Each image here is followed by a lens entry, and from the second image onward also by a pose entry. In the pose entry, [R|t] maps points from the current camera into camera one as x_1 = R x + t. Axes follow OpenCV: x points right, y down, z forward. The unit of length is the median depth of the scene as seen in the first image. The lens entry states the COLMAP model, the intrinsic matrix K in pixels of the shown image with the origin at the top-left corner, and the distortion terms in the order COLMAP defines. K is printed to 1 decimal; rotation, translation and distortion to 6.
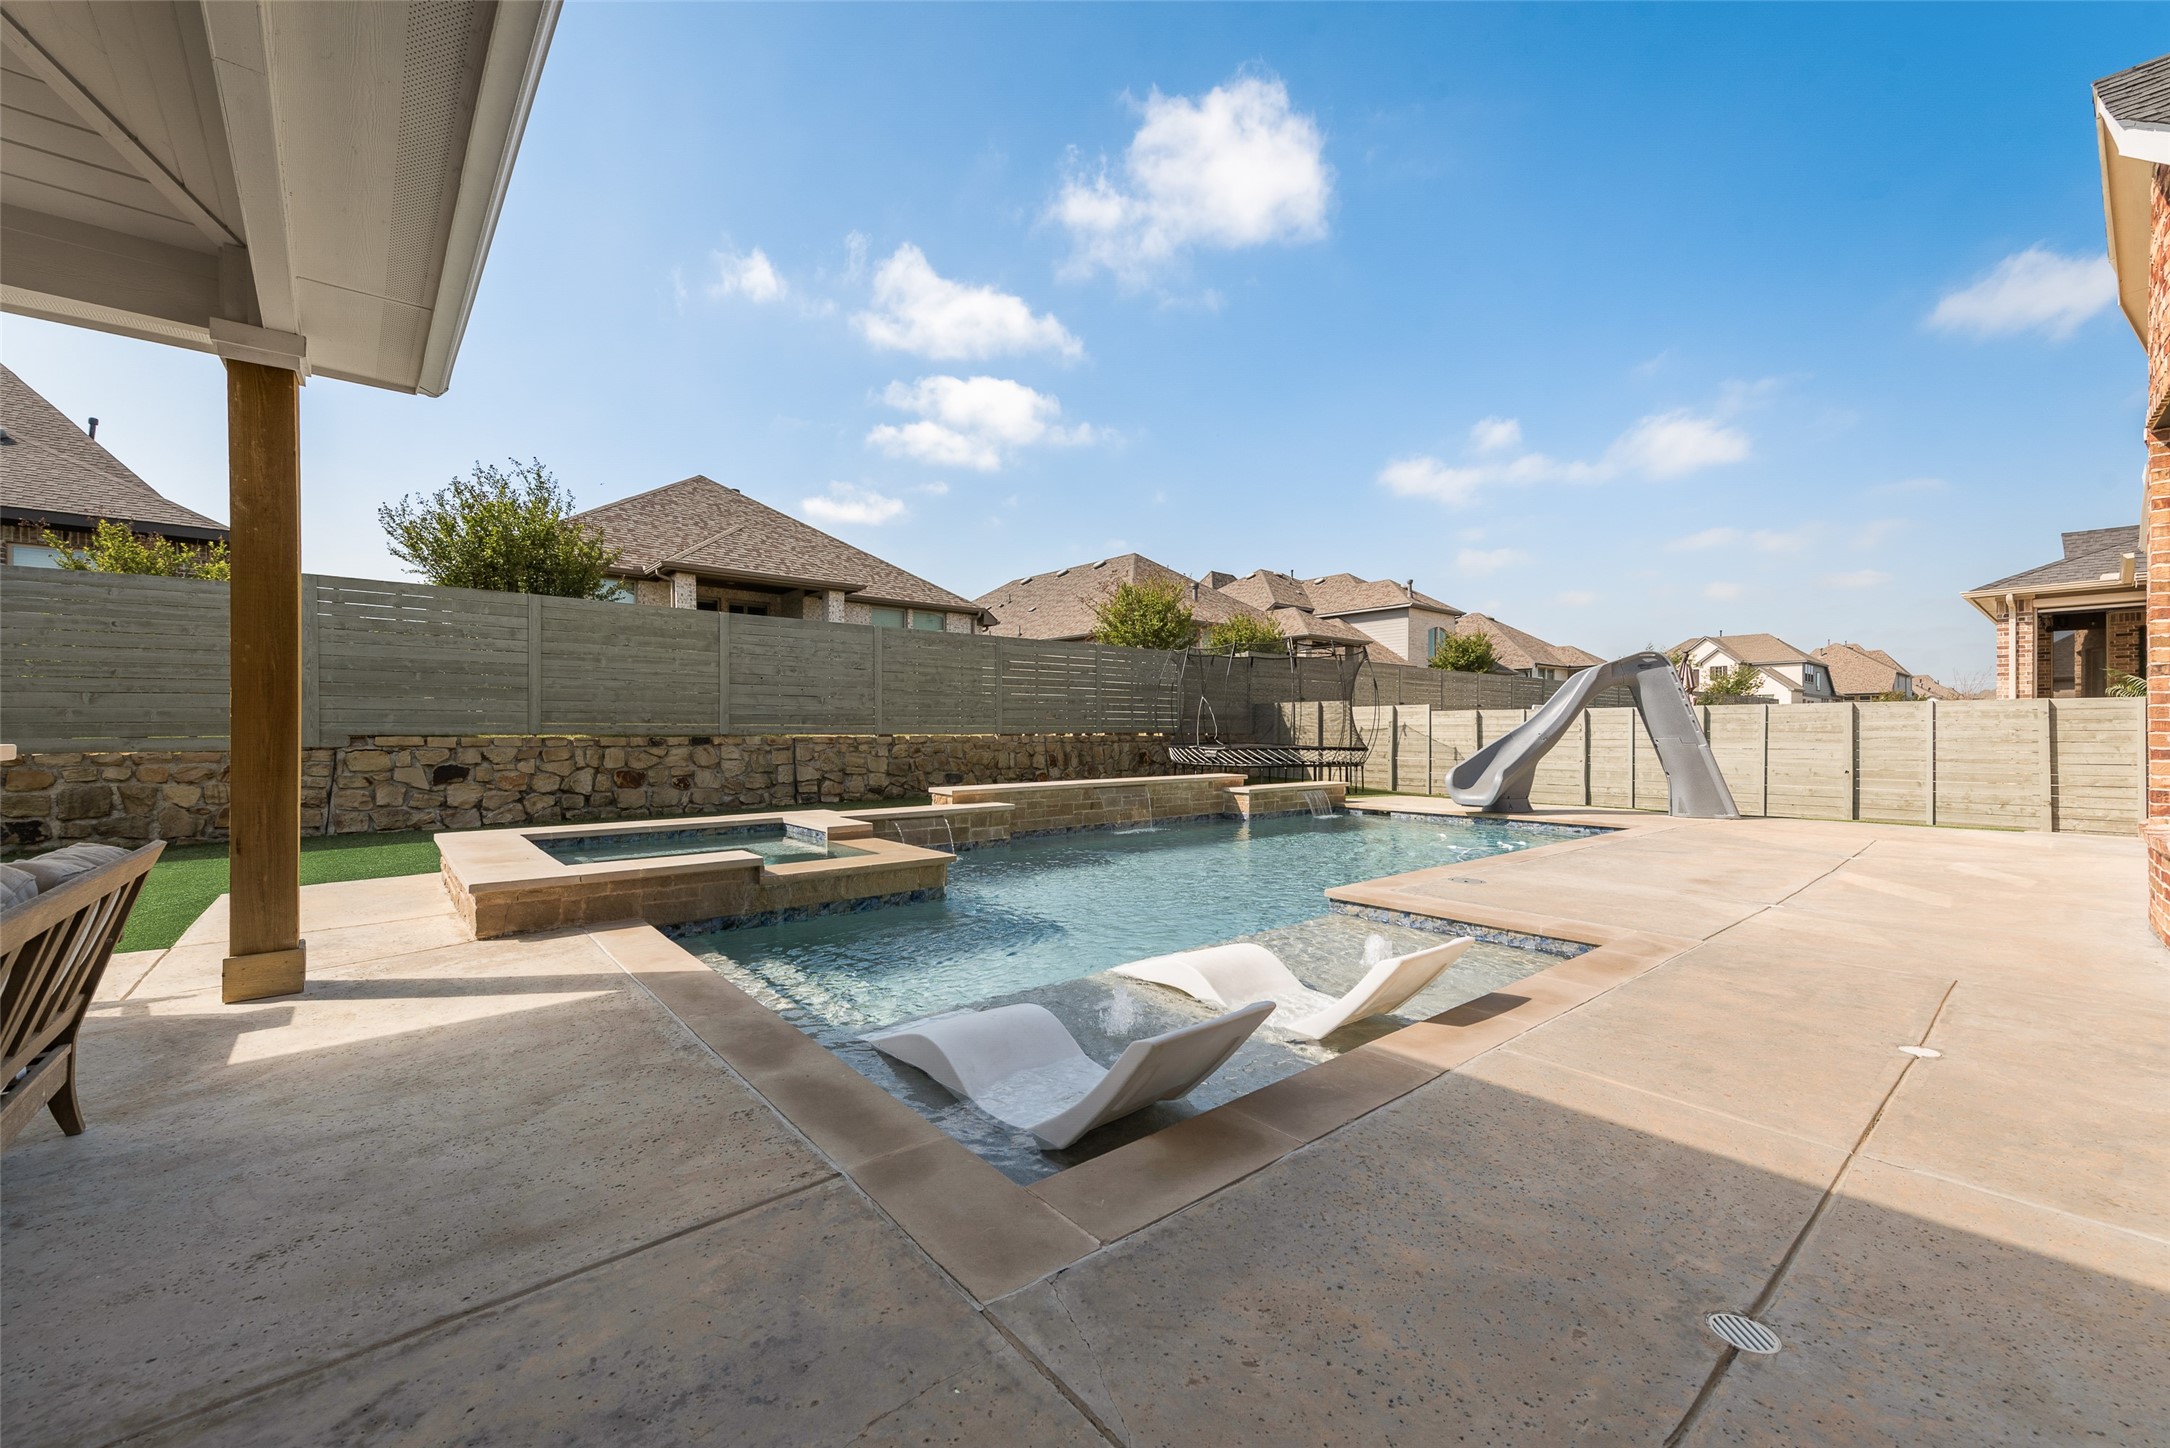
lens RADIAL K [[857.2, 0, 1079.7], [0, 857.2, 731.5], [0, 0, 1]] dist [0.002797, -0.000077]
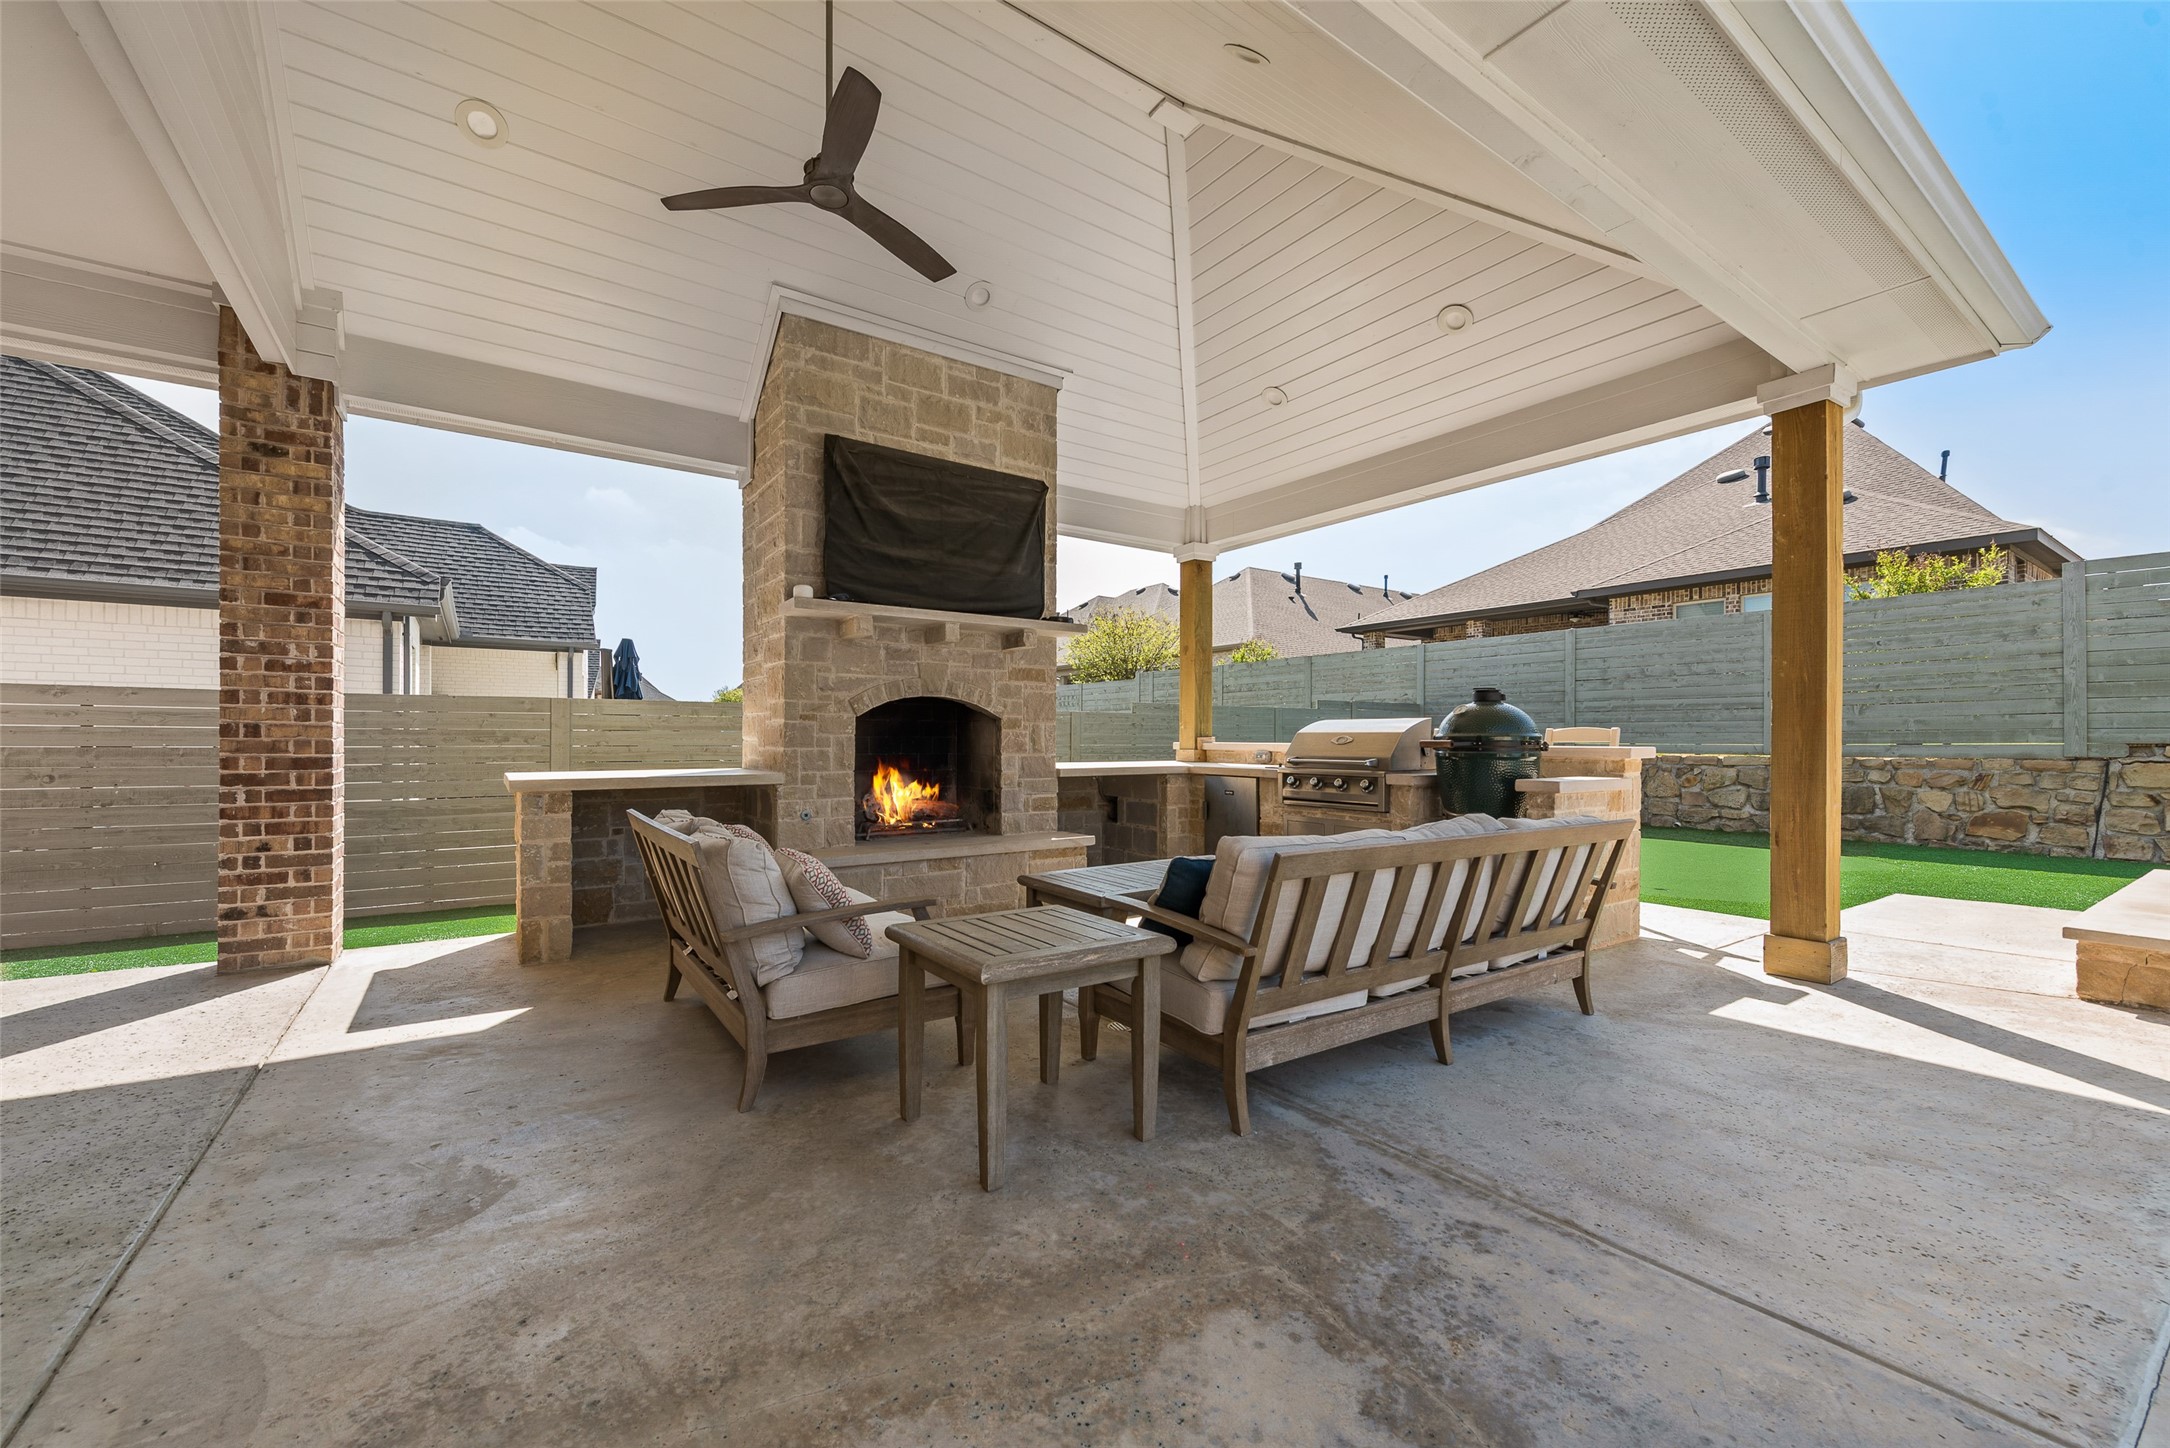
lens RADIAL K [[857.2, 0, 1092.1], [0, 857.2, 735.9], [0, 0, 1]] dist [0.002797, -0.000077]
pose [[-0.088363, -0.001637, -0.996087, 0.238783], [-0.002267, 0.999996, -0.001442, 0.000616], [0.996086, 0.002131, -0.088367, 0.198757]]
